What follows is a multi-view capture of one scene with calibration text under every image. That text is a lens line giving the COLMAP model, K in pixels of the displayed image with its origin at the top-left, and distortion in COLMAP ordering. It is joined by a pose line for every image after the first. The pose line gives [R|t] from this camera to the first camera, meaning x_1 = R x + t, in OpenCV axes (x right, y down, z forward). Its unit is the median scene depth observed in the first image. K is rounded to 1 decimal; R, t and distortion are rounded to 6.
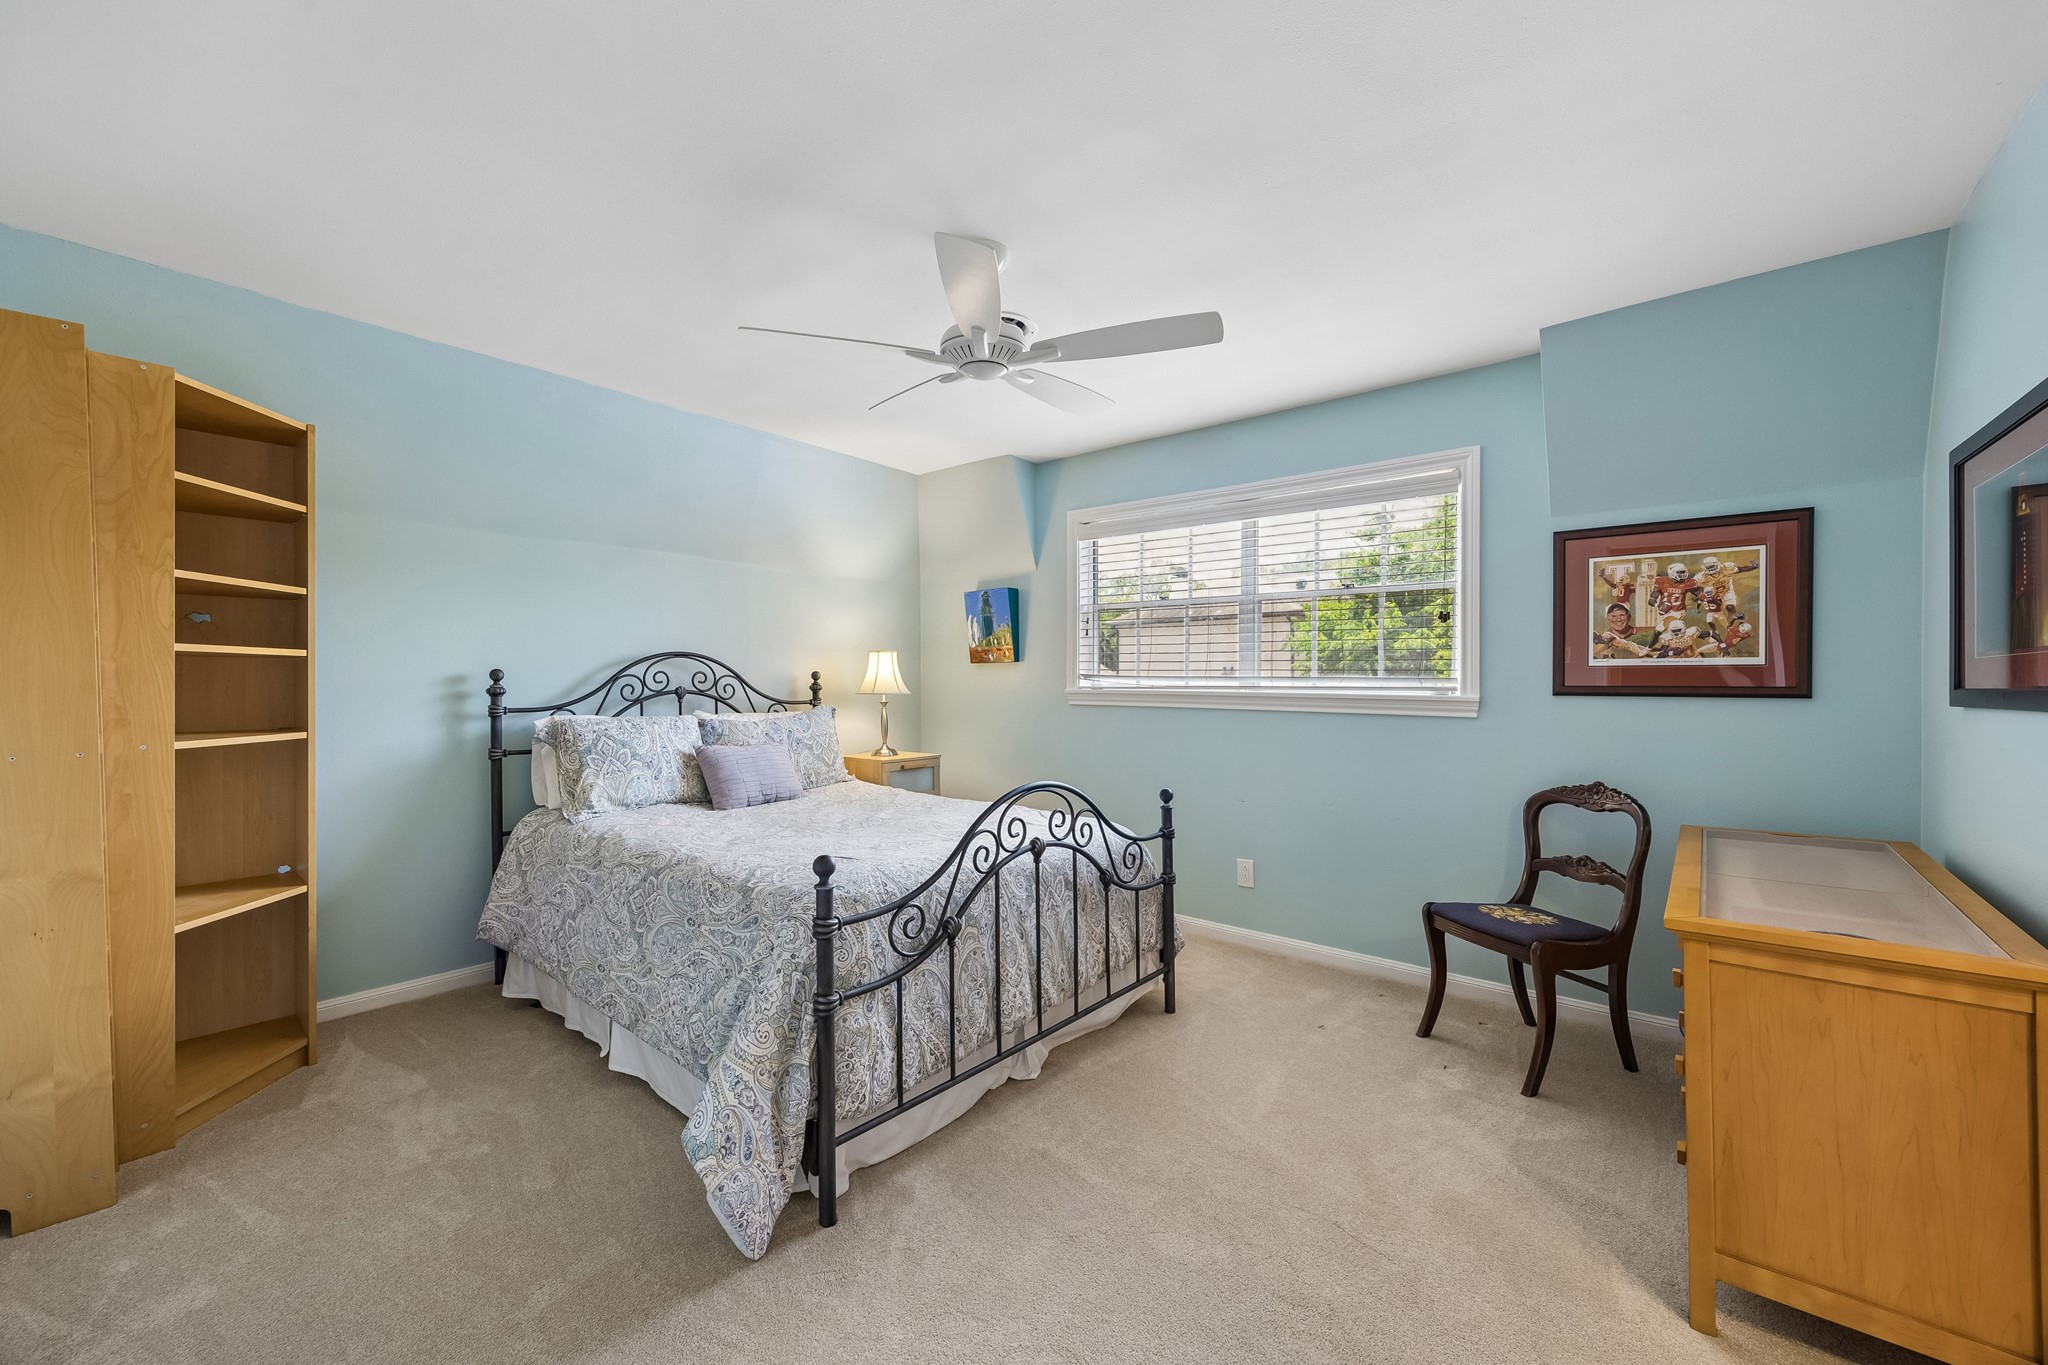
lens RADIAL K [[803.5, 0, 1019.7], [0, 803.5, 674.6], [0, 0, 1]] dist [0.013883, -0.000239]
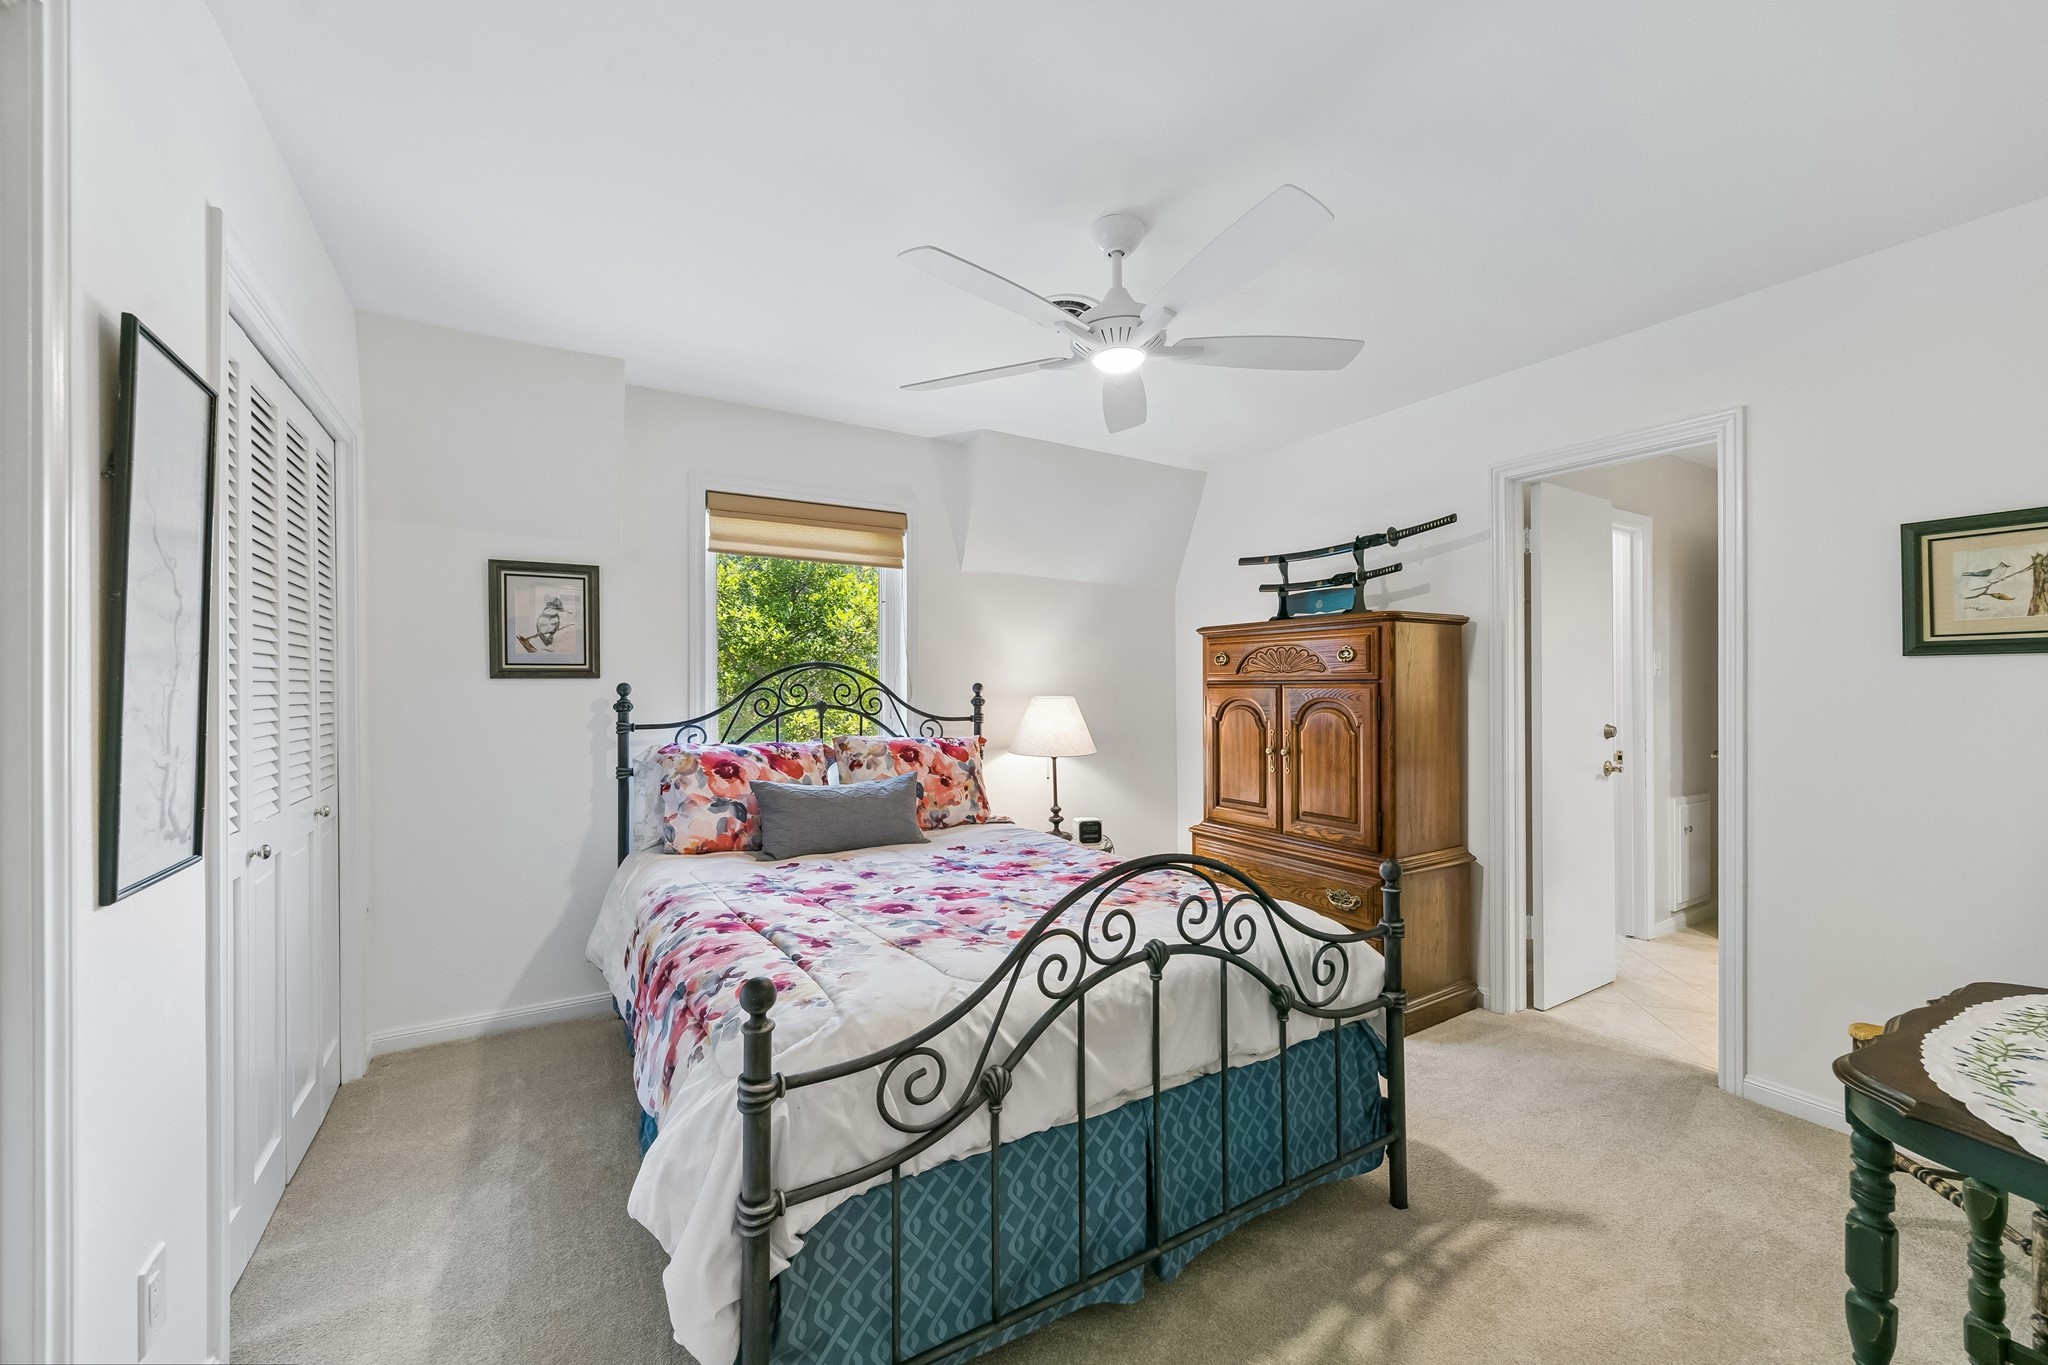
lens RADIAL K [[803.5, 0, 1019.7], [0, 803.5, 674.6], [0, 0, 1]] dist [0.013883, -0.000239]
pose [[0.953096, -0.007320, -0.302580, 0.115533], [0.004491, 0.999939, -0.010045, -0.007543], [0.302635, 0.008215, 0.953071, 0.337708]]
